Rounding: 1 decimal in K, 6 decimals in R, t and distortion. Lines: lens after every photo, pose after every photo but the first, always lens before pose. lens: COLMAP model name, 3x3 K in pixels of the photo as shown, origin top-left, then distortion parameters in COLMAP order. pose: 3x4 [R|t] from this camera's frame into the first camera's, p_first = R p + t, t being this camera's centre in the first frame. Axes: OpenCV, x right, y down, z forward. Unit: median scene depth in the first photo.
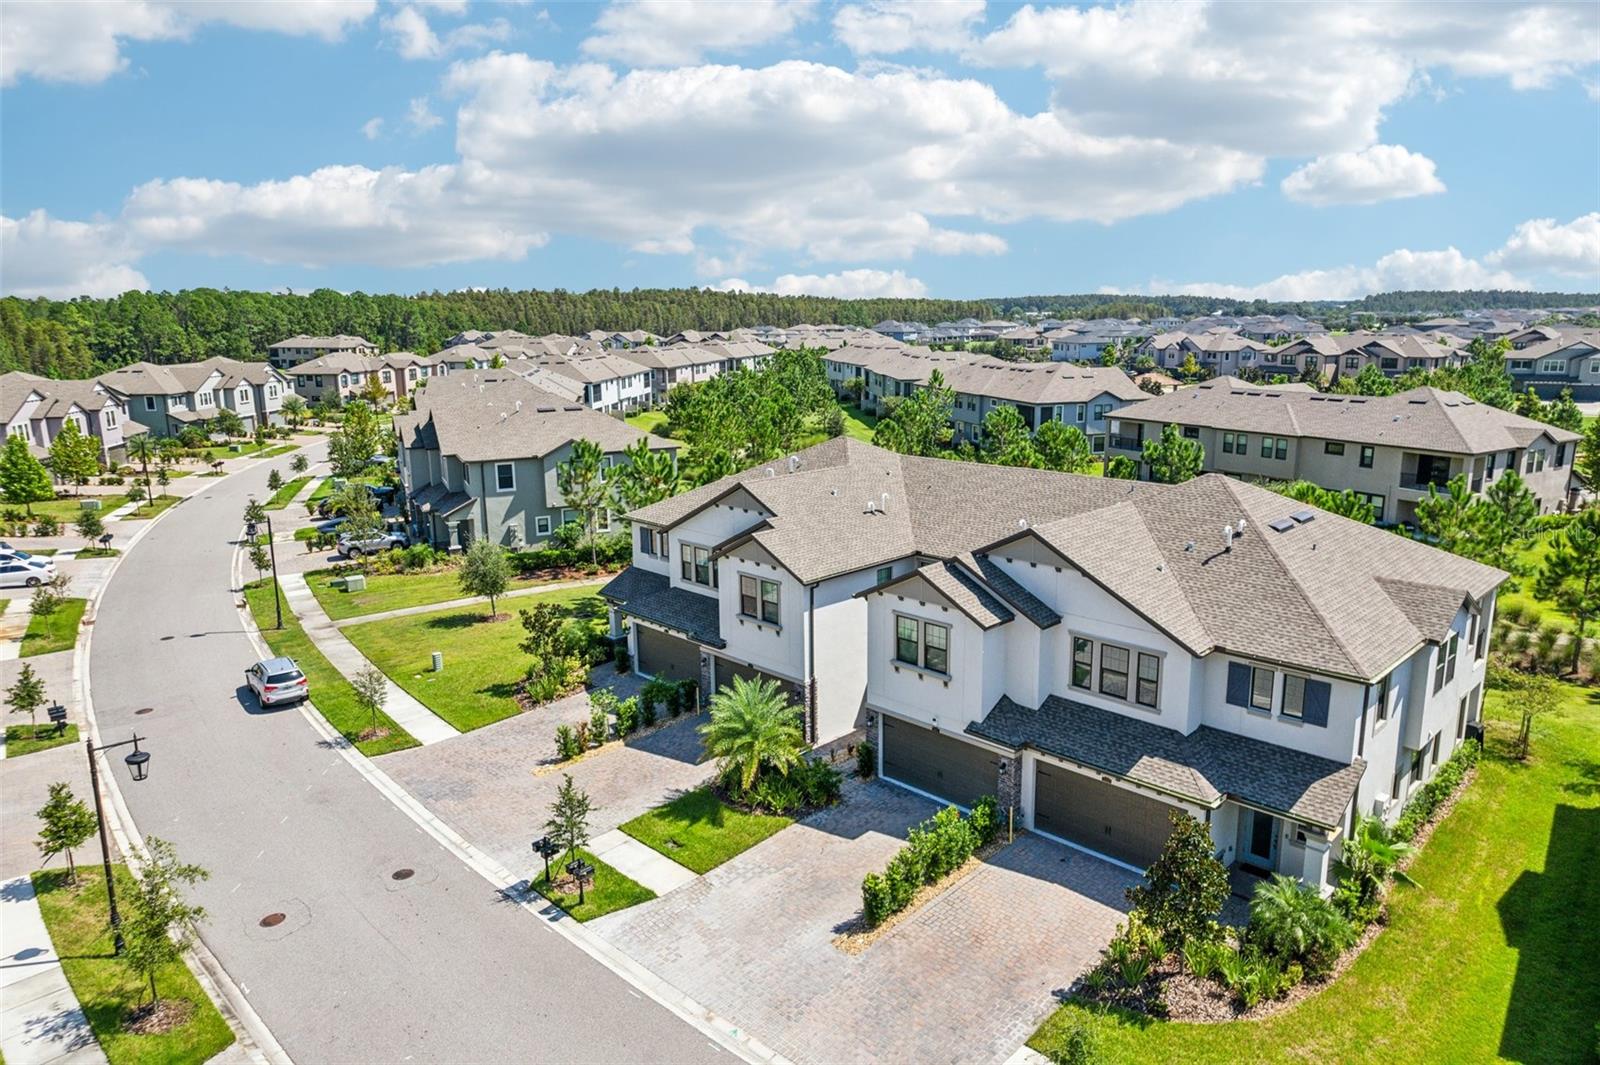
lens RADIAL K [[1025.3, 0, 800.0], [0, 1025.3, 532.5], [0, 0, 1]] dist [0.009325, 0.001428]
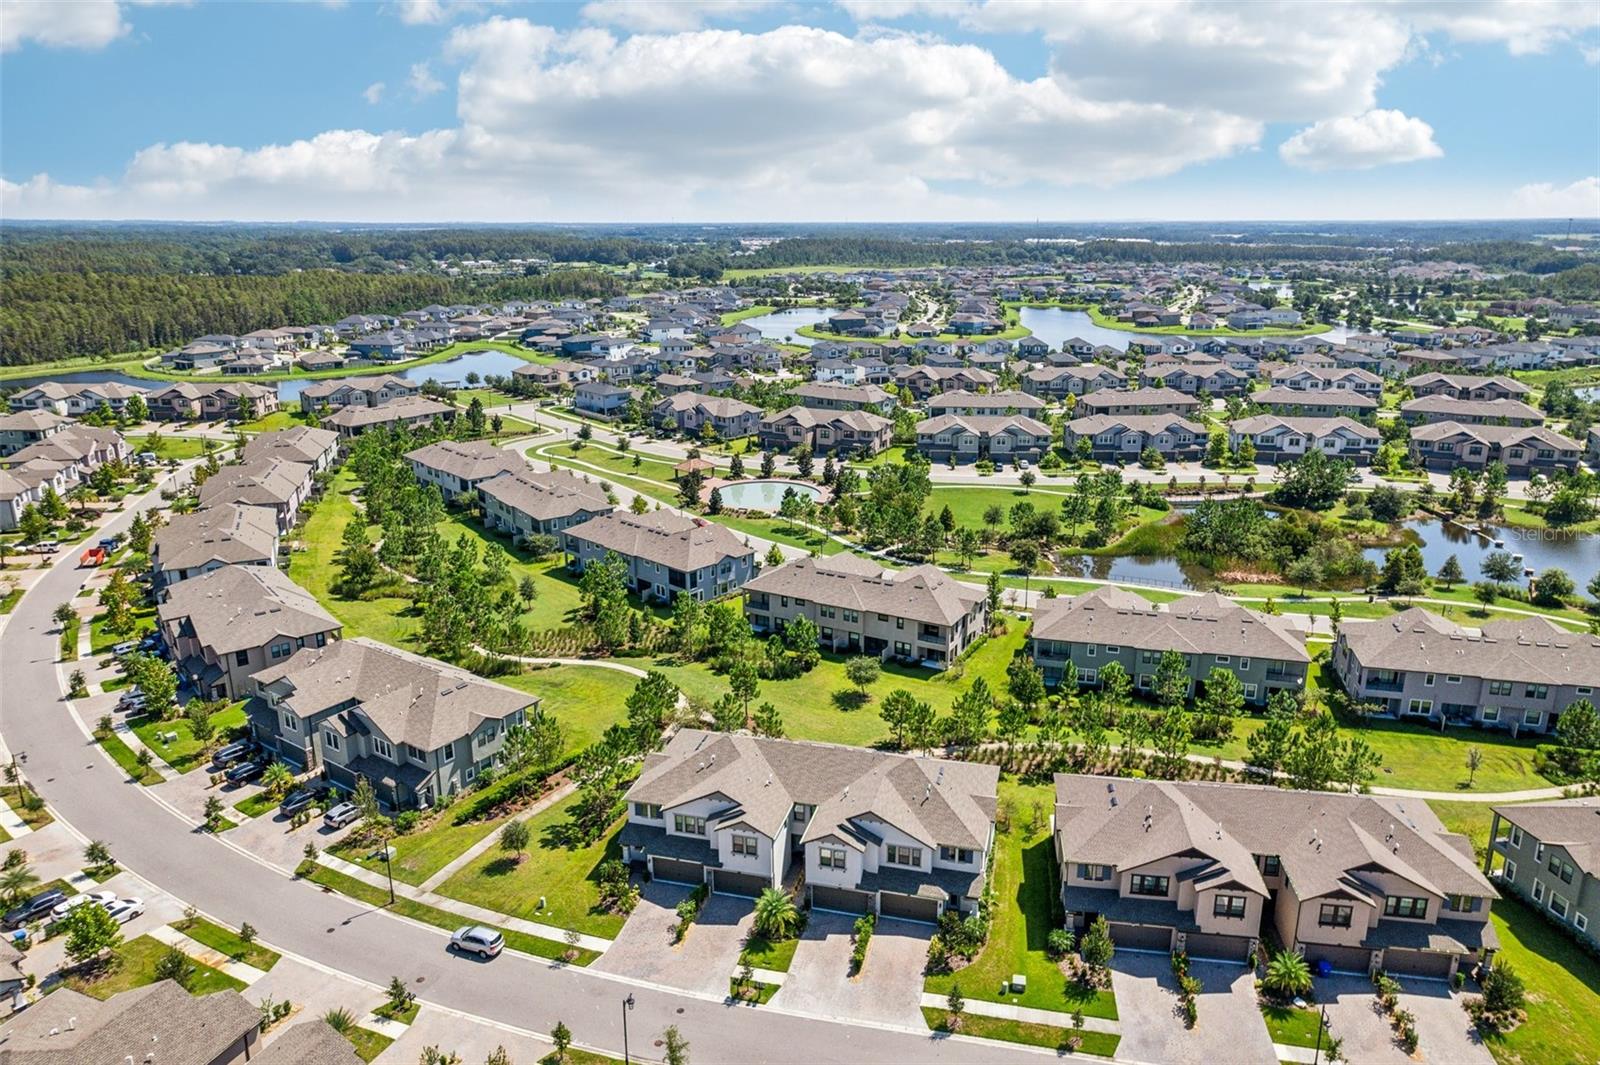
lens RADIAL K [[1025.3, 0, 800.0], [0, 1025.3, 532.5], [0, 0, 1]] dist [0.009325, 0.001428]
pose [[0.870051, -0.124063, 0.477095, -1.120472], [0.104570, 0.992236, 0.067322, -0.917576], [-0.481743, -0.008684, 0.876269, -1.269157]]
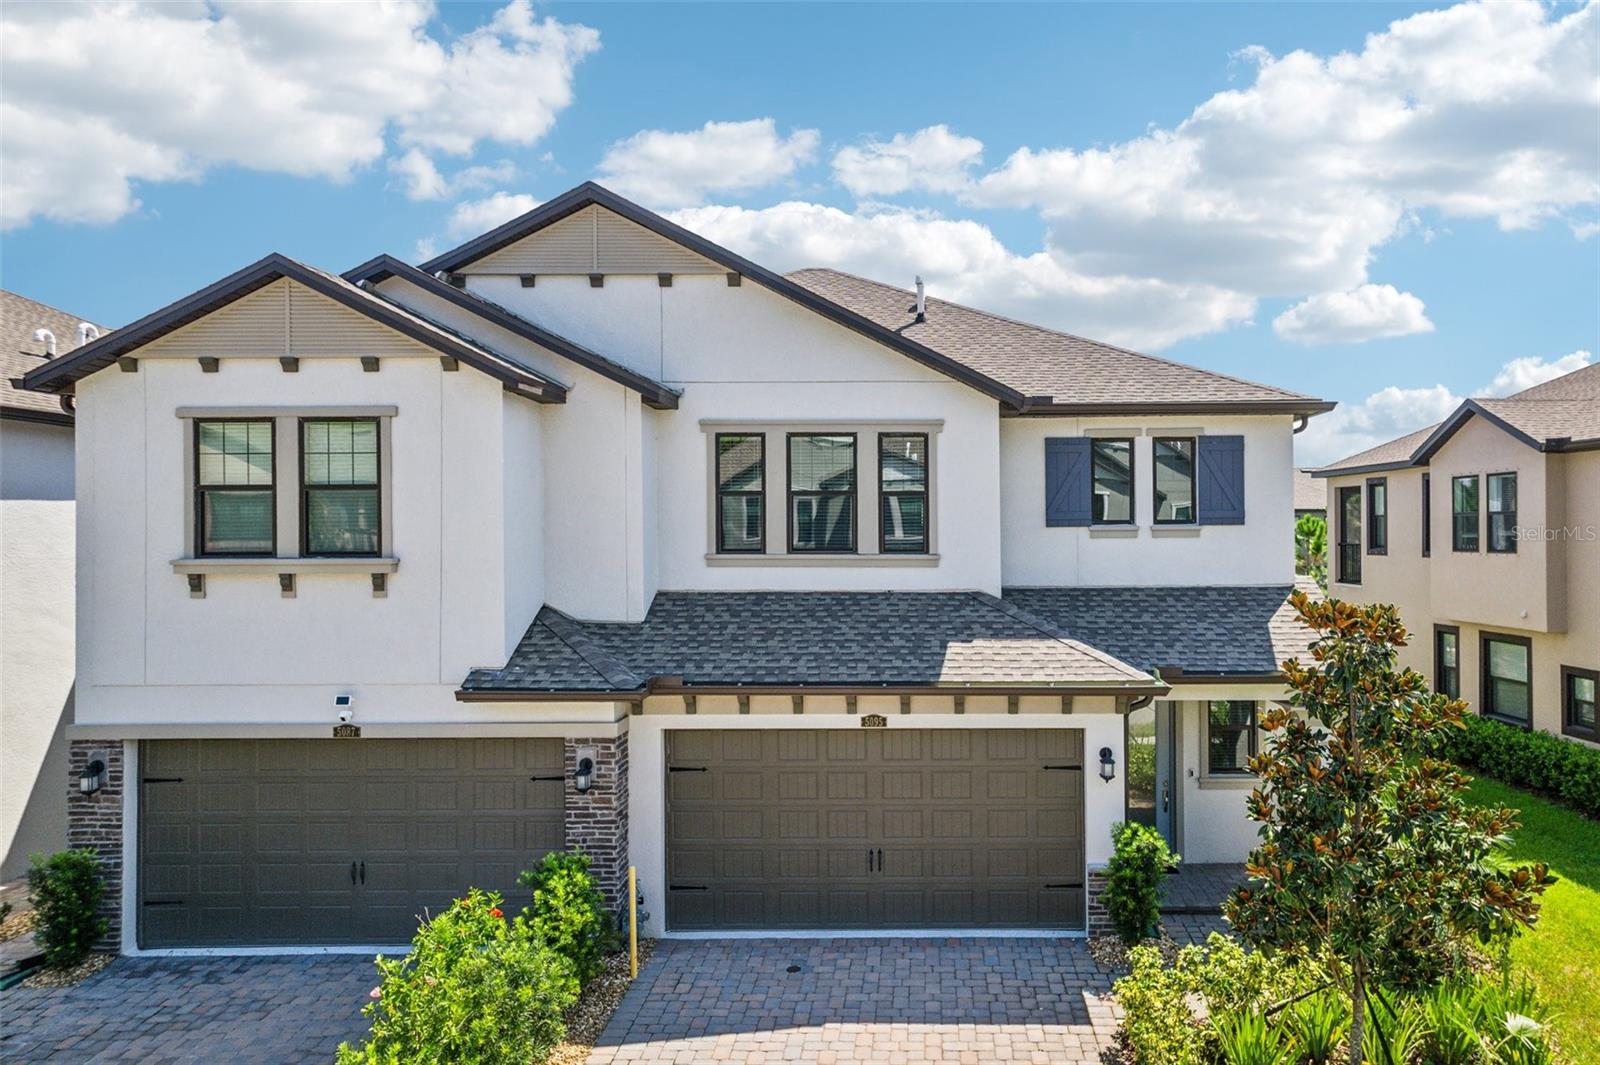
lens RADIAL K [[1080.1, 0, 903.4], [0, 1080.1, 537.1], [0, 0, 1]] dist [0.024499, 0.000723]
pose [[0.718232, 0.013472, 0.695674, 0.012594], [0.135375, 0.978001, -0.158705, 0.216310], [-0.682508, 0.208164, 0.700608, 0.618804]]
